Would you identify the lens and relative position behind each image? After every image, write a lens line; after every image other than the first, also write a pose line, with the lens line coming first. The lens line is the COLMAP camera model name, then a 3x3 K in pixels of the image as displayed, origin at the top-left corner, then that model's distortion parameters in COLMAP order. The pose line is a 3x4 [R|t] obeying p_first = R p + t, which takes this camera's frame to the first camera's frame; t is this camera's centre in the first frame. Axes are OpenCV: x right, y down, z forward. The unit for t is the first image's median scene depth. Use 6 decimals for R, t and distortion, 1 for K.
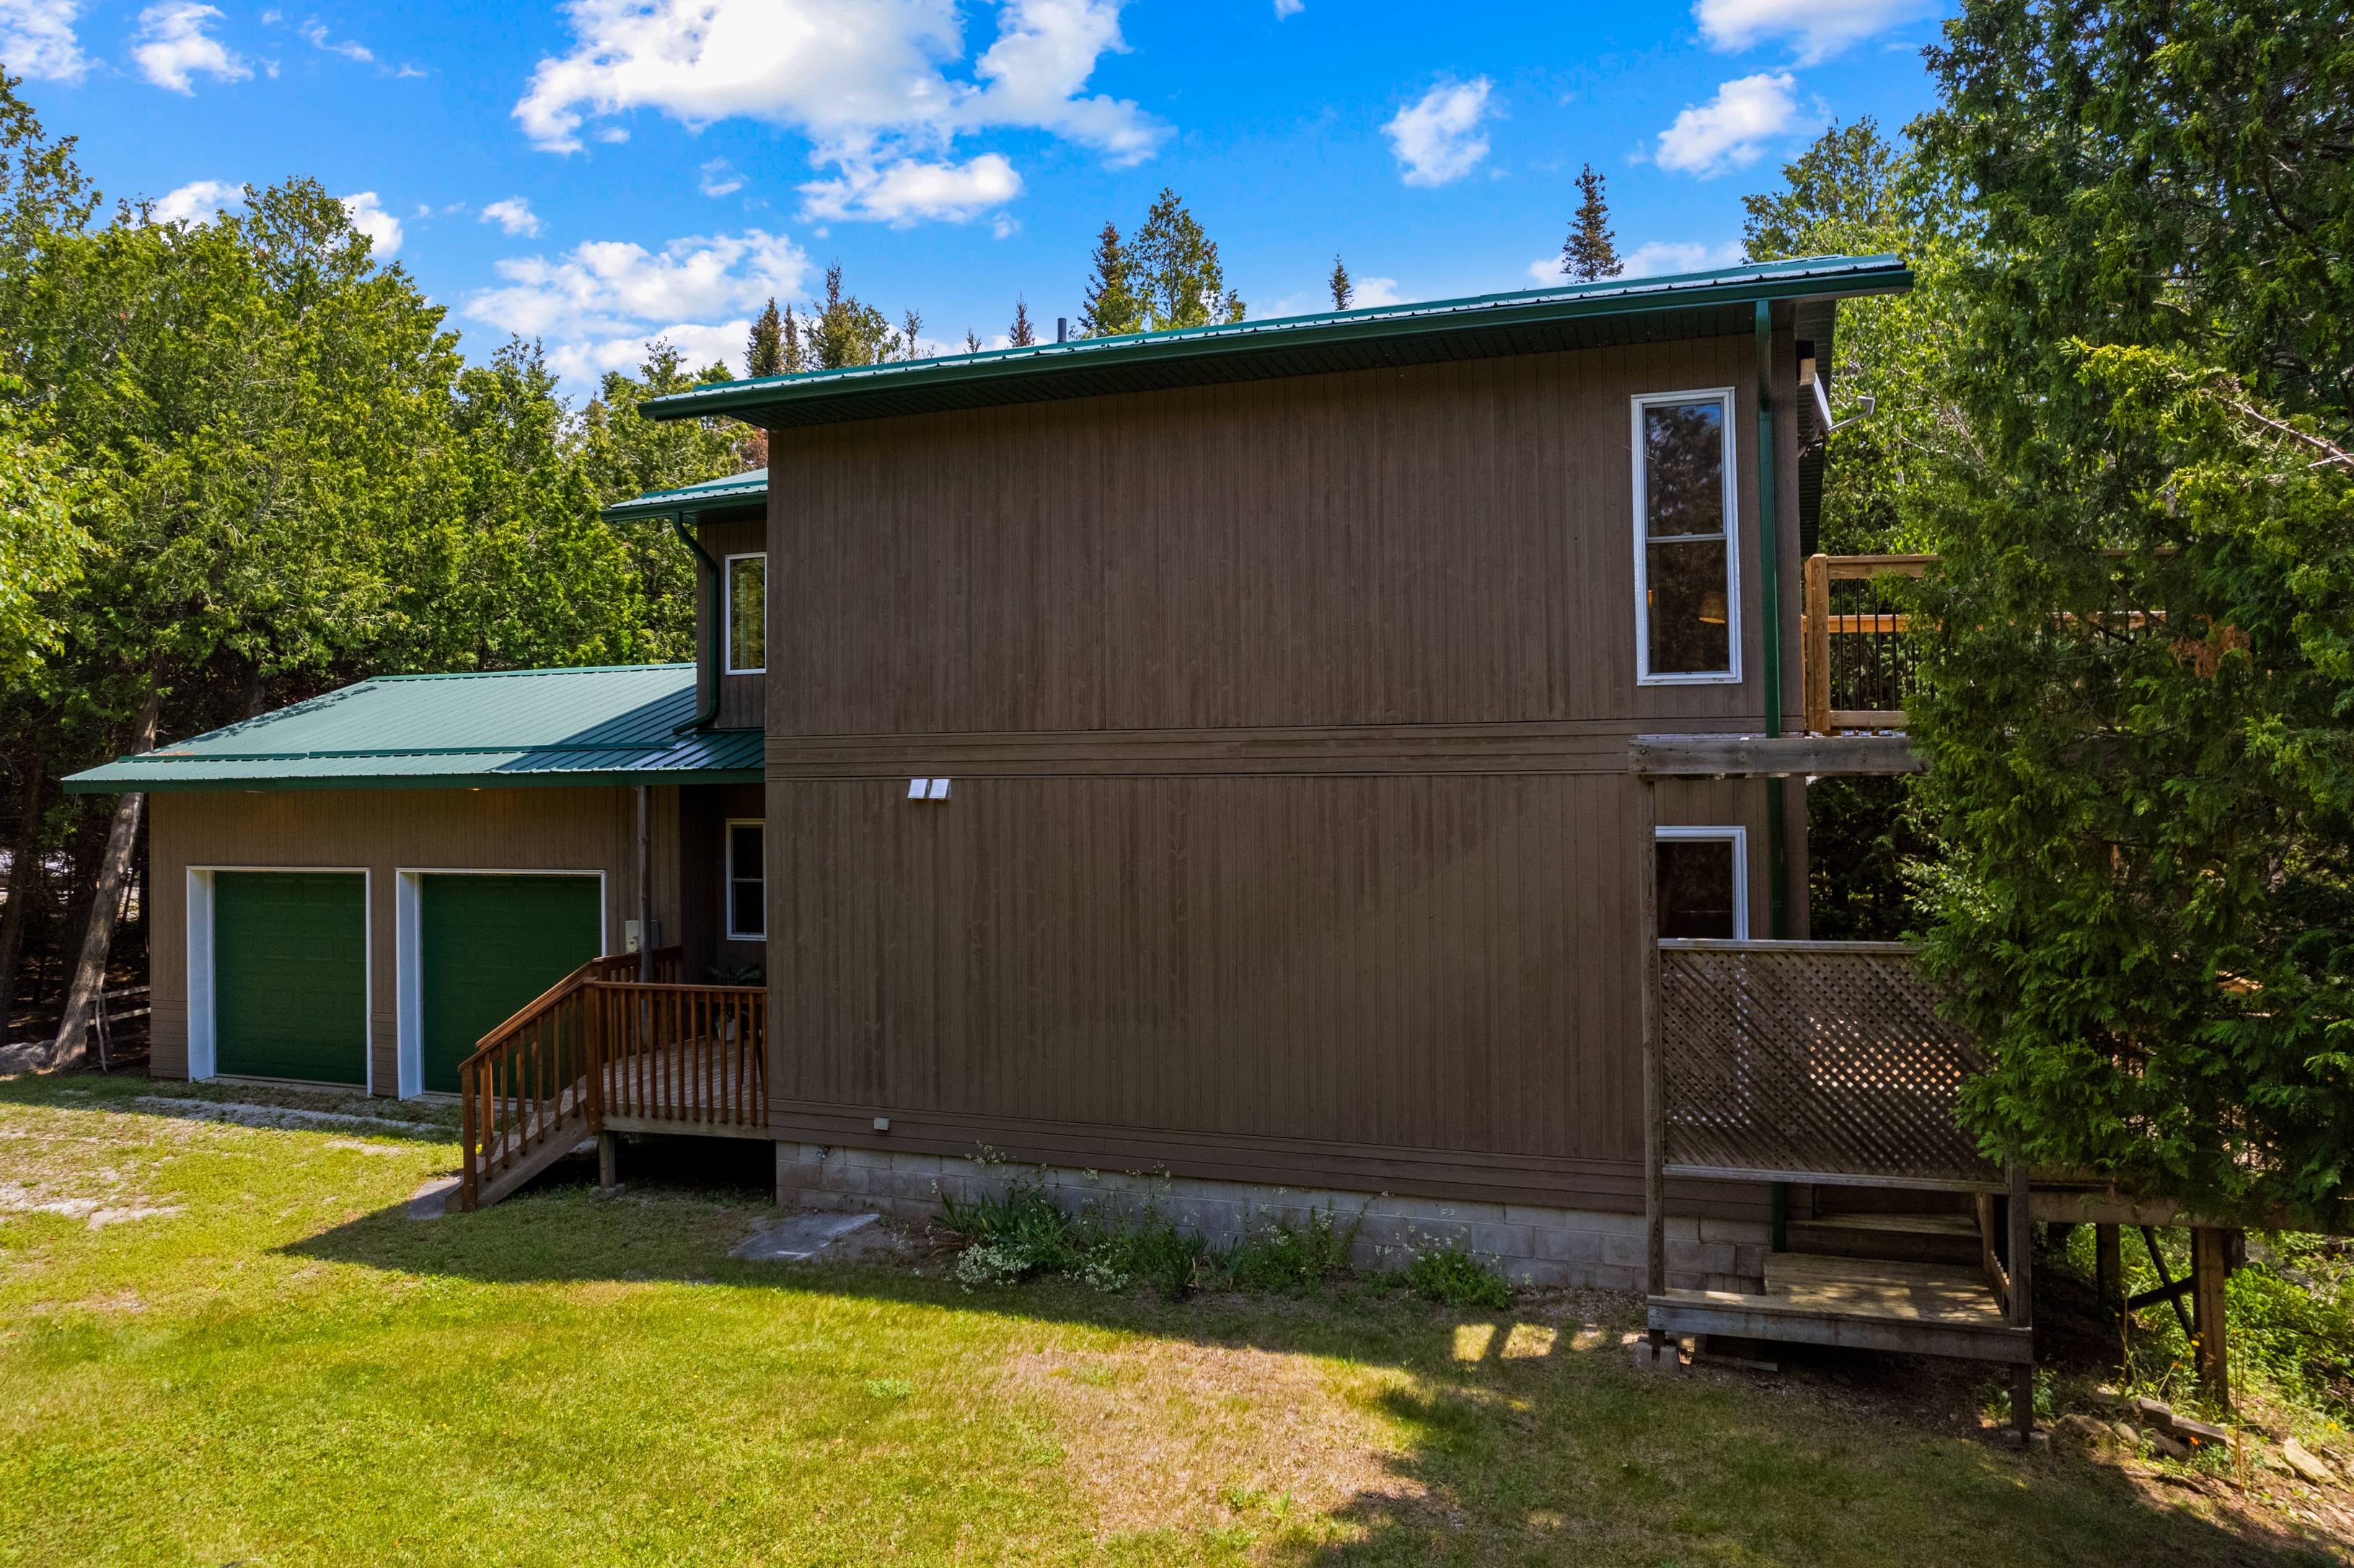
lens RADIAL K [[1536.8, 0, 1187.6], [0, 1536.8, 766.7], [0, 0, 1]] dist [-0.078196, 0.074553]
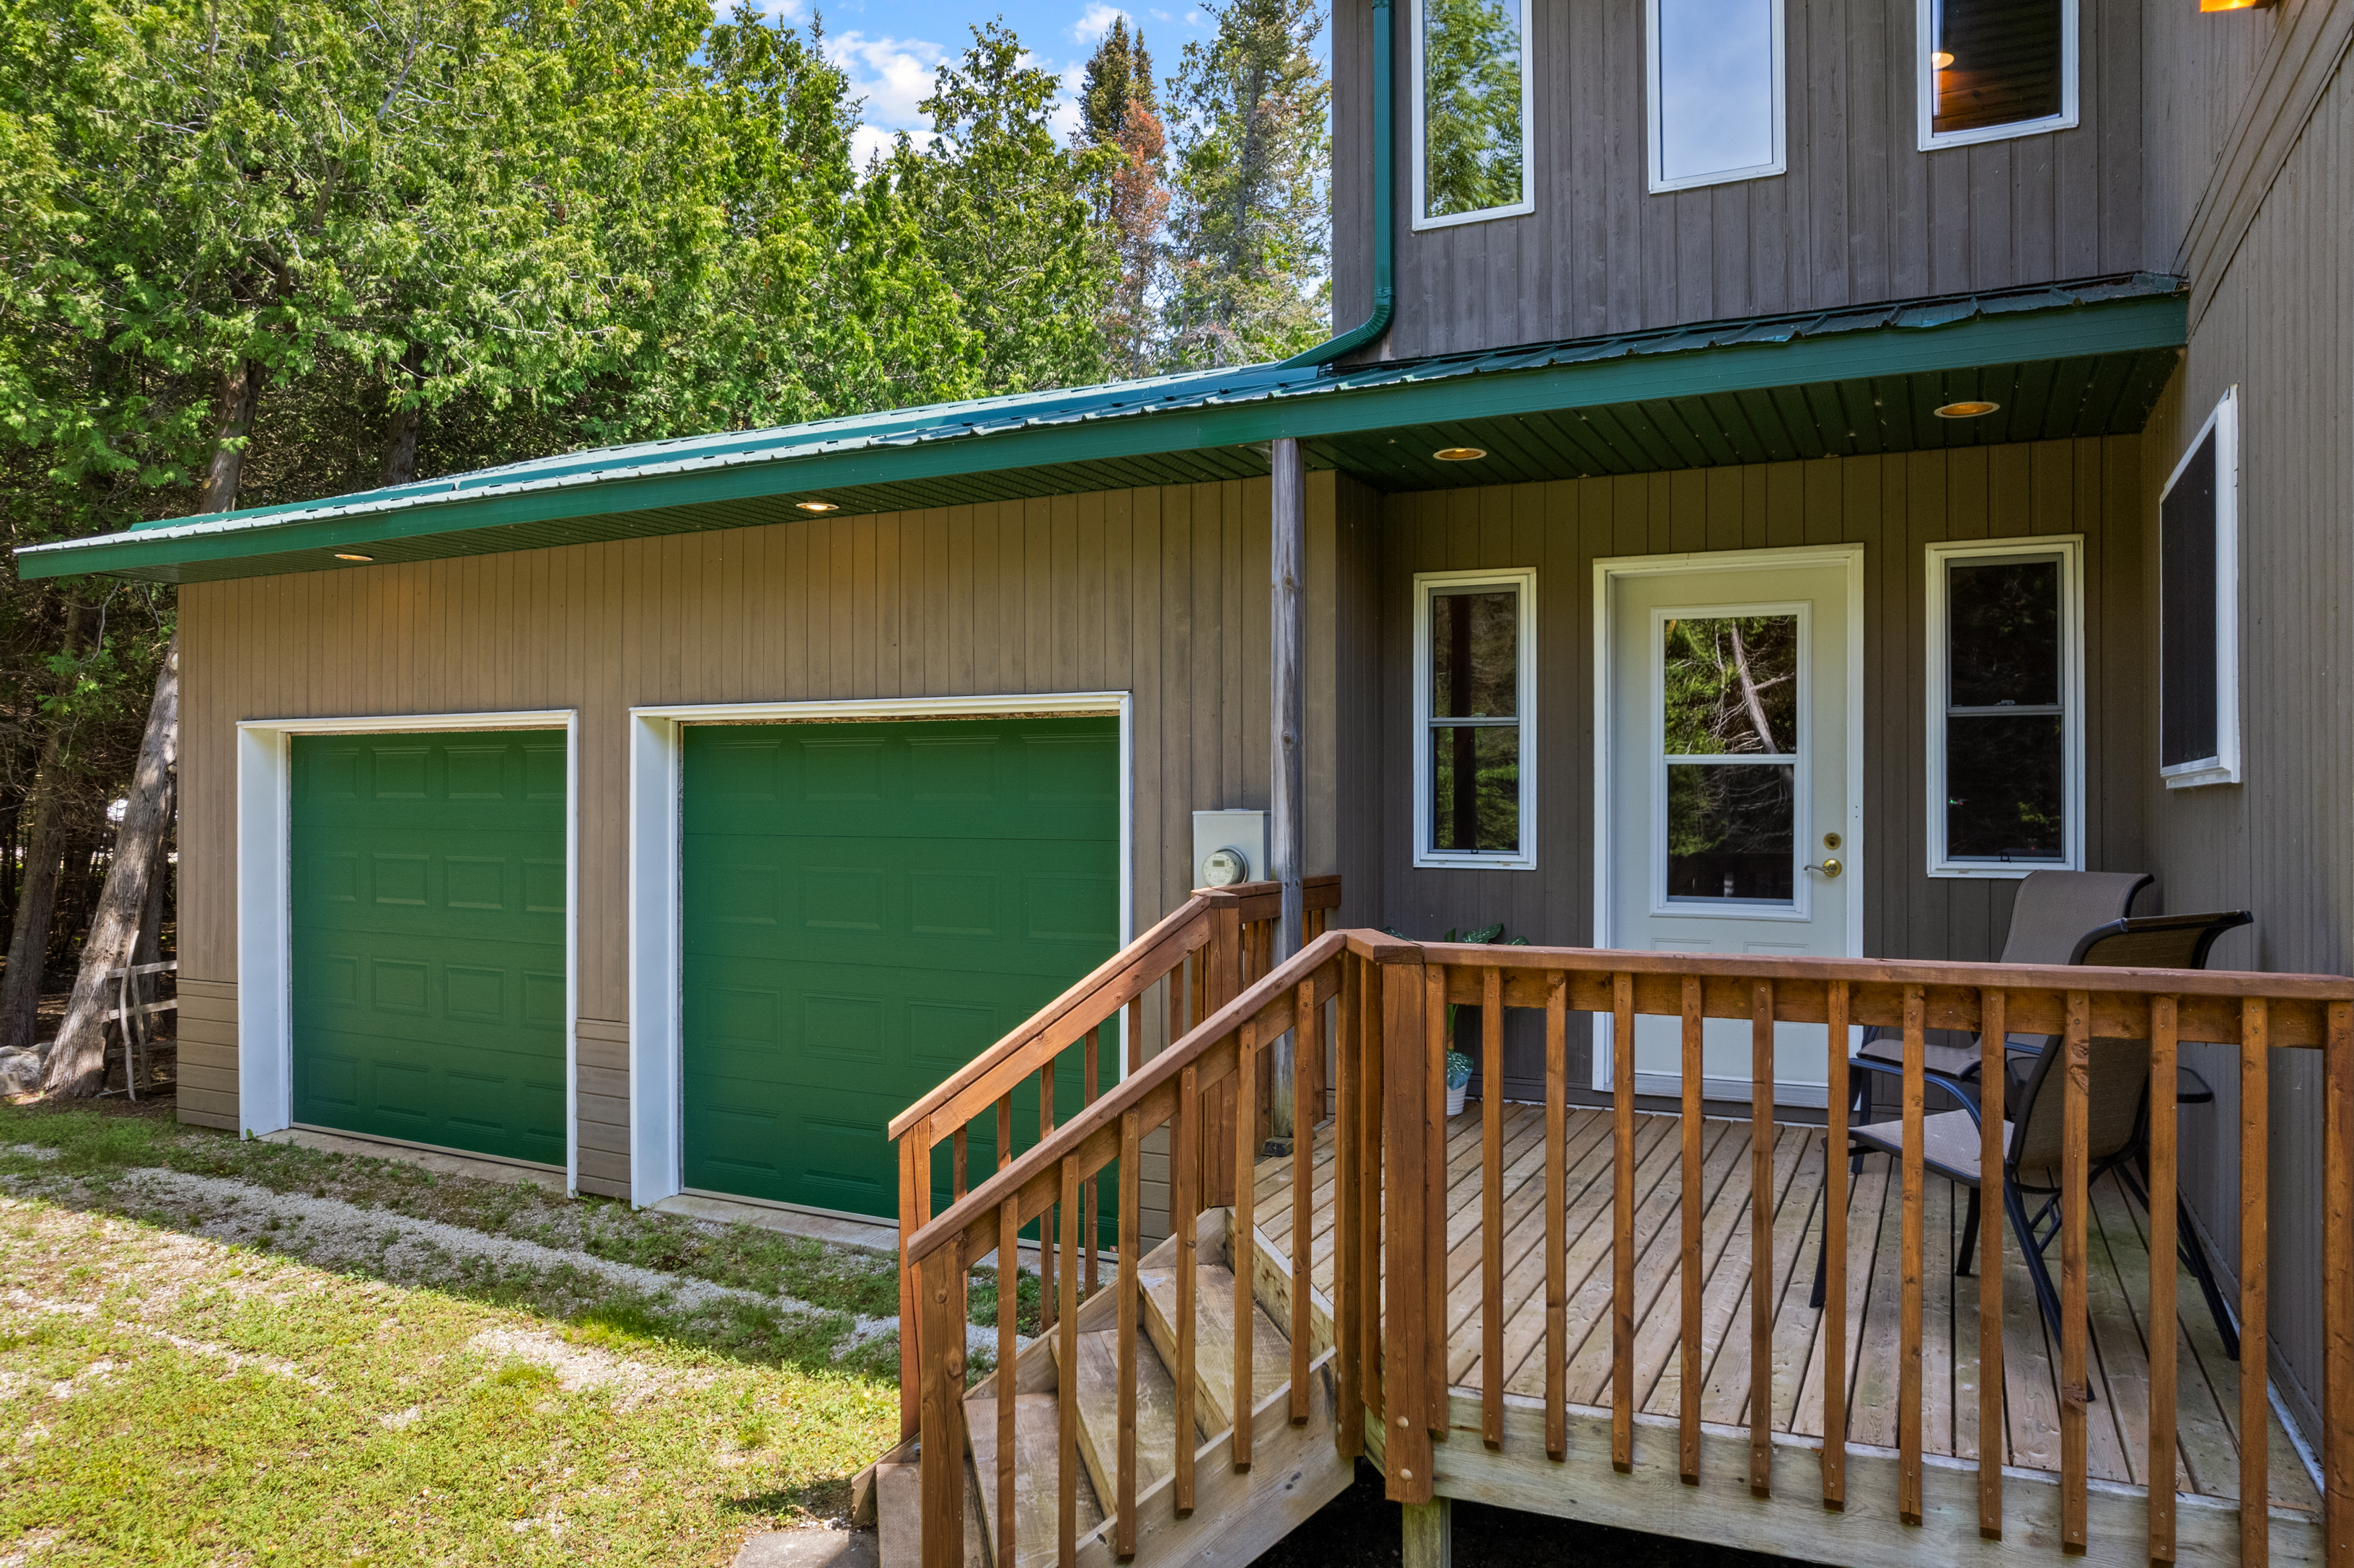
lens RADIAL K [[1550.9, 0, 1177.8], [0, 1550.9, 808.6], [0, 0, 1]] dist [-0.075731, 0.068505]
pose [[0.993319, 0.016385, -0.114233, -0.281267], [-0.014094, 0.999684, 0.020837, 0.079652], [0.114538, -0.019088, 0.993235, 0.512230]]
